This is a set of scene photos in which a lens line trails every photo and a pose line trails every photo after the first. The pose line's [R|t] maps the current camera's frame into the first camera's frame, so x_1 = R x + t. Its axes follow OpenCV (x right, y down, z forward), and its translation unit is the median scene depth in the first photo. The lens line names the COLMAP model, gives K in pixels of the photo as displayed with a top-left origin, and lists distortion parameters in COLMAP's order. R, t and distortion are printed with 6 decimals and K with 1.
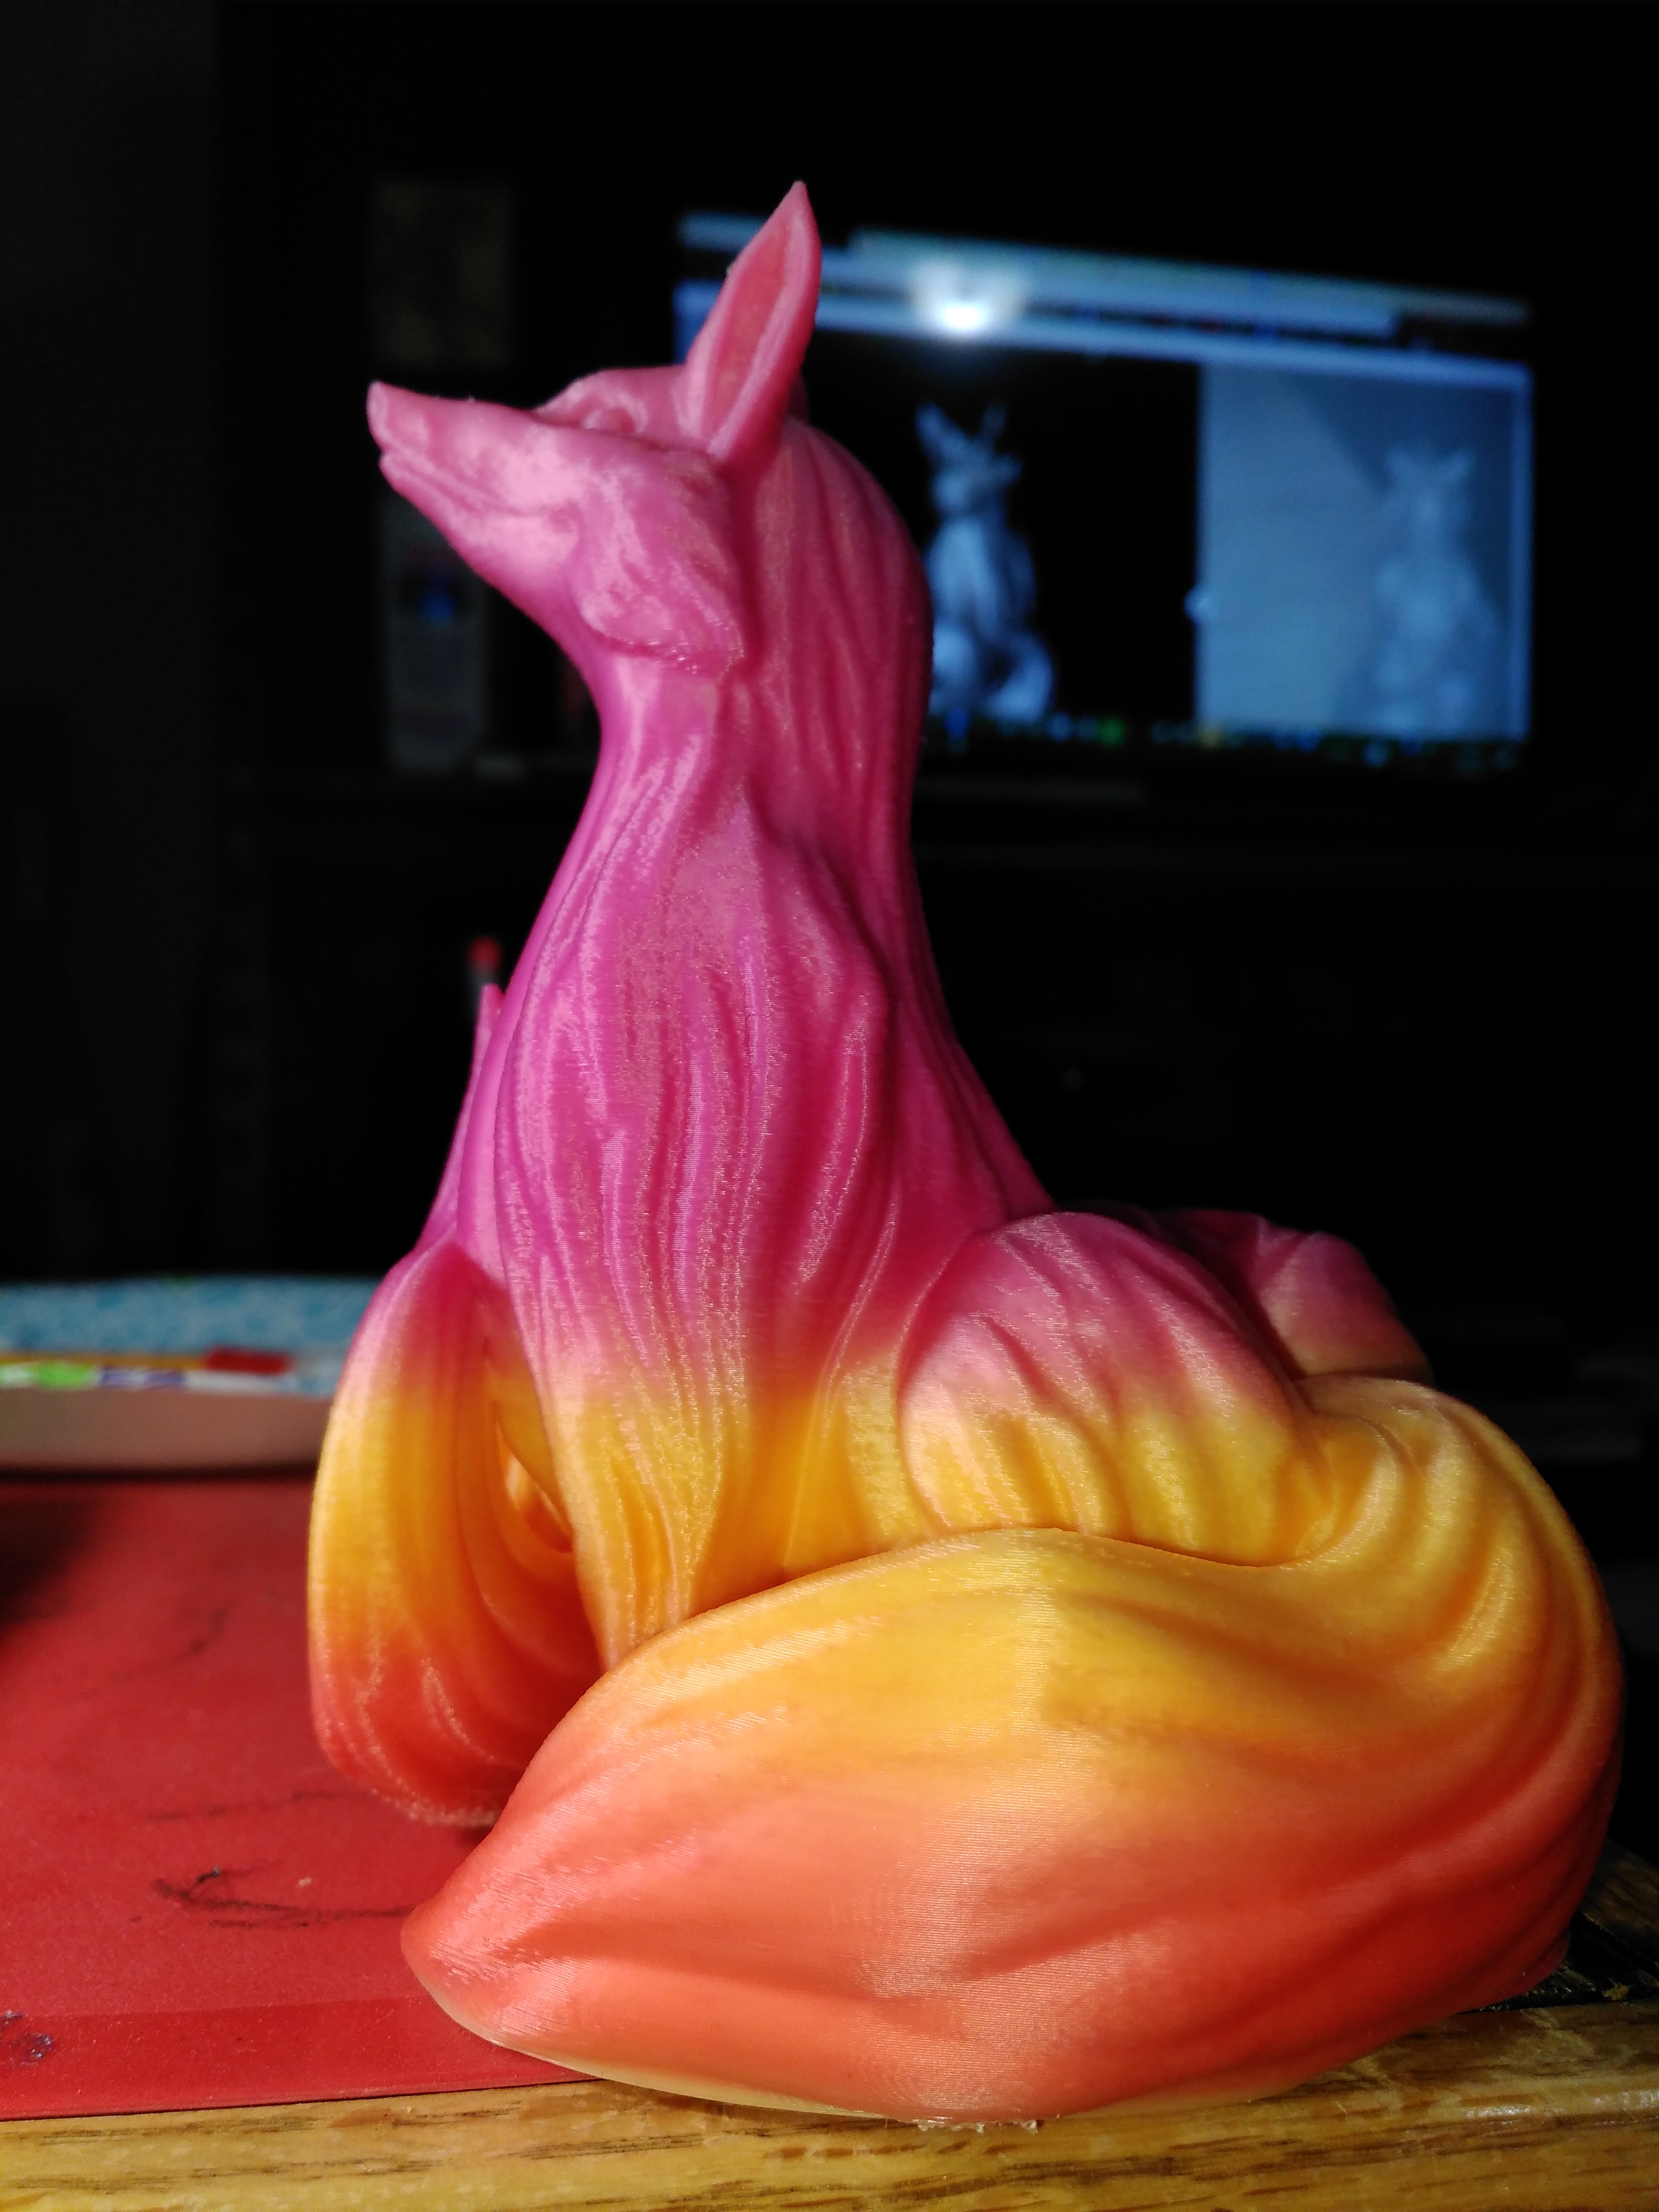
lens RADIAL K [[1870.0, 0, 822.8], [0, 1870.0, 1117.6], [0, 0, 1]] dist [0.035358, -0.061201]
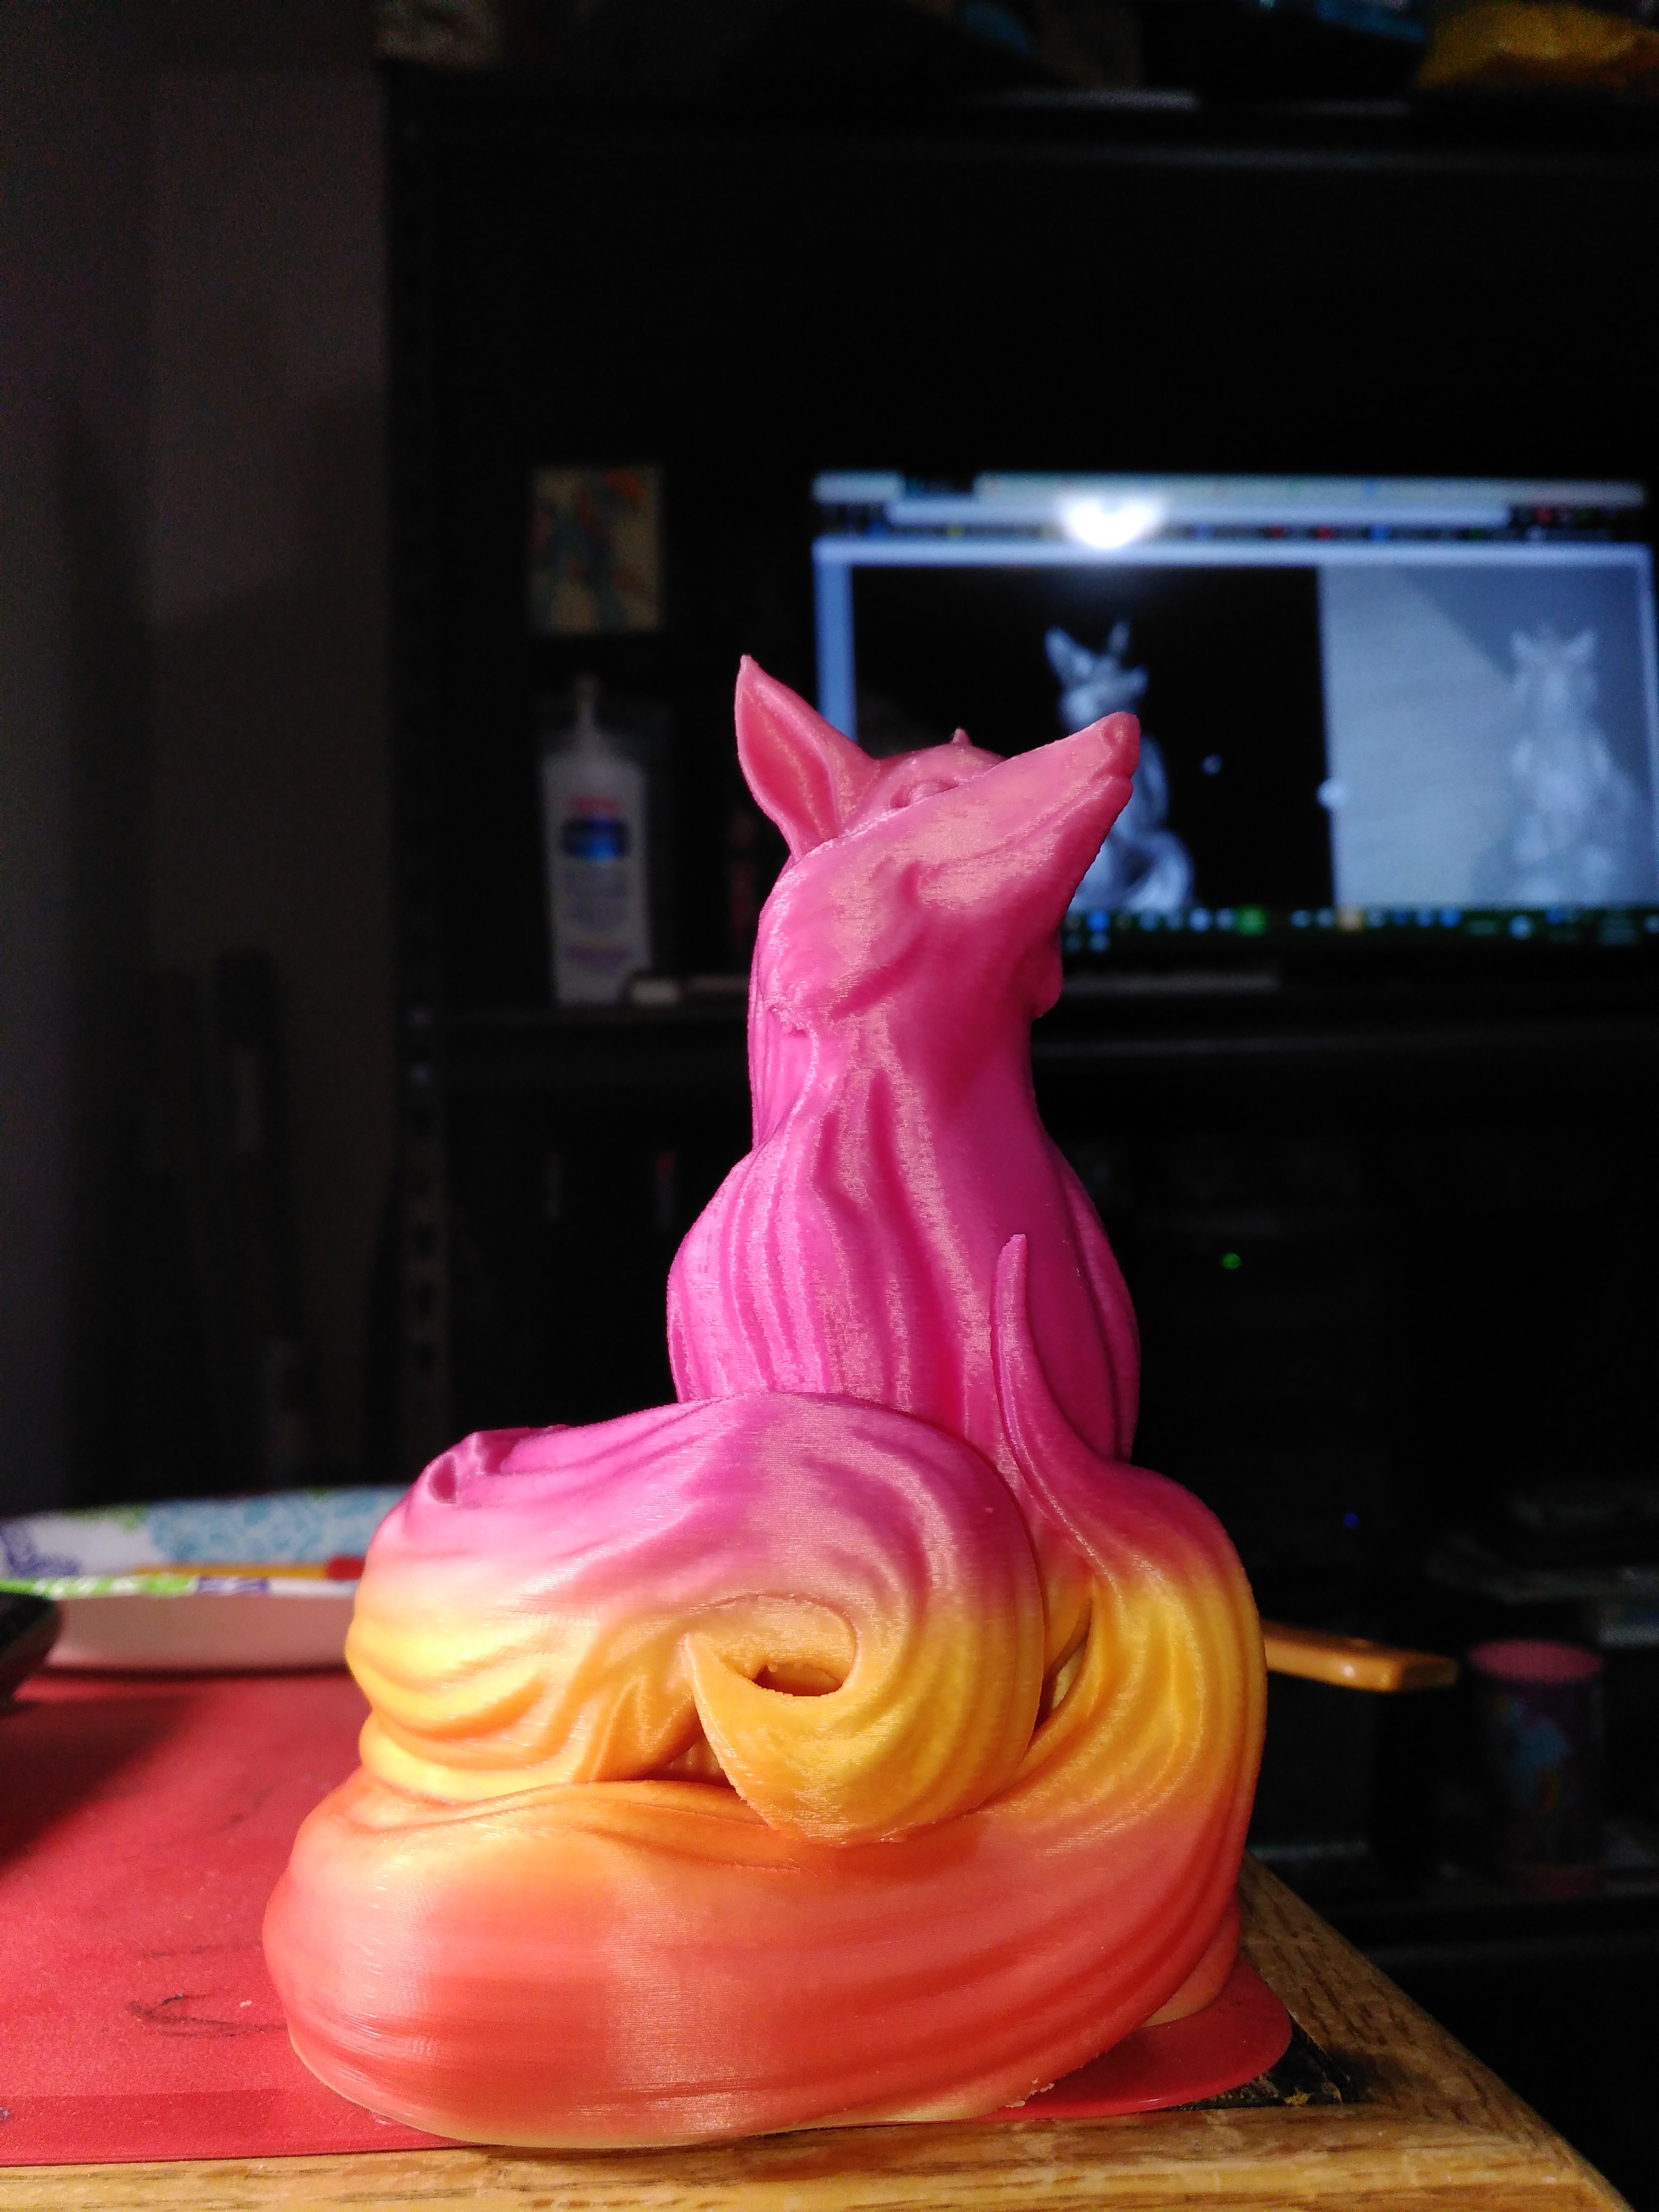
lens RADIAL K [[1870.0, 0, 833.8], [0, 1870.0, 1107.3], [0, 0, 1]] dist [0.035358, -0.061201]
pose [[0.992677, -0.049322, -0.110274, 0.094237], [0.037593, 0.993654, -0.106016, -0.011037], [0.114803, 0.101094, 0.988231, -0.080486]]
